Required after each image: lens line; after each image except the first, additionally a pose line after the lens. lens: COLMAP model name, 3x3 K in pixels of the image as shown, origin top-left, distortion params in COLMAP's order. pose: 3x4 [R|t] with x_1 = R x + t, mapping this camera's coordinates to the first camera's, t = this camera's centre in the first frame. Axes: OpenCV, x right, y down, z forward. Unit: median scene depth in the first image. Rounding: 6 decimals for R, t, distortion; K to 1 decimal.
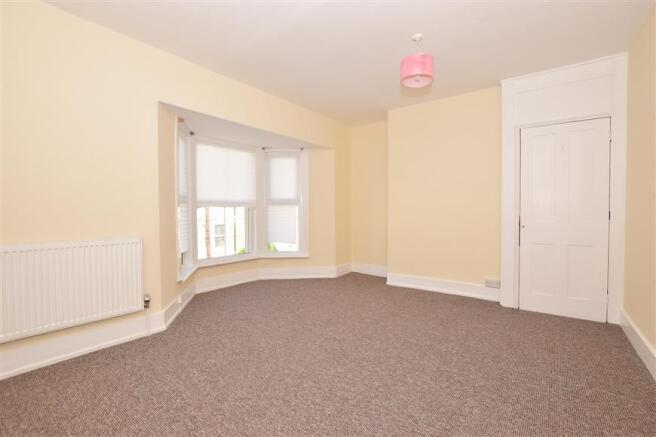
lens RADIAL K [[285.1, 0, 331.1], [0, 285.1, 220.1], [0, 0, 1]] dist [-0.024142, 0.000995]
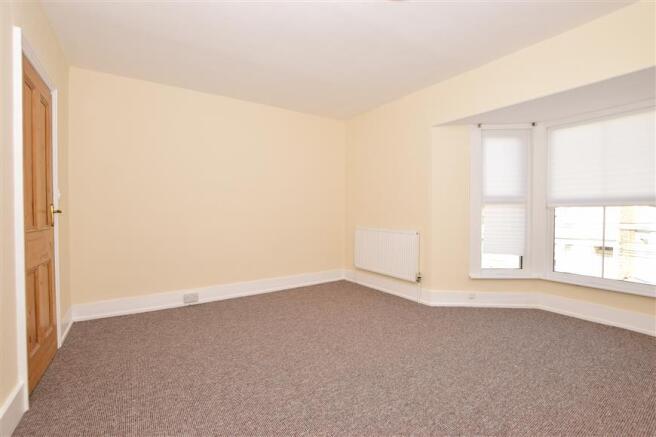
lens RADIAL K [[285.1, 0, 331.0], [0, 285.1, 215.7], [0, 0, 1]] dist [-0.024142, 0.000995]
pose [[-0.294602, 0.008735, -0.955580, 0.640263], [-0.031916, 0.999310, 0.018975, -0.021709], [0.955087, 0.036088, -0.294120, 0.793216]]
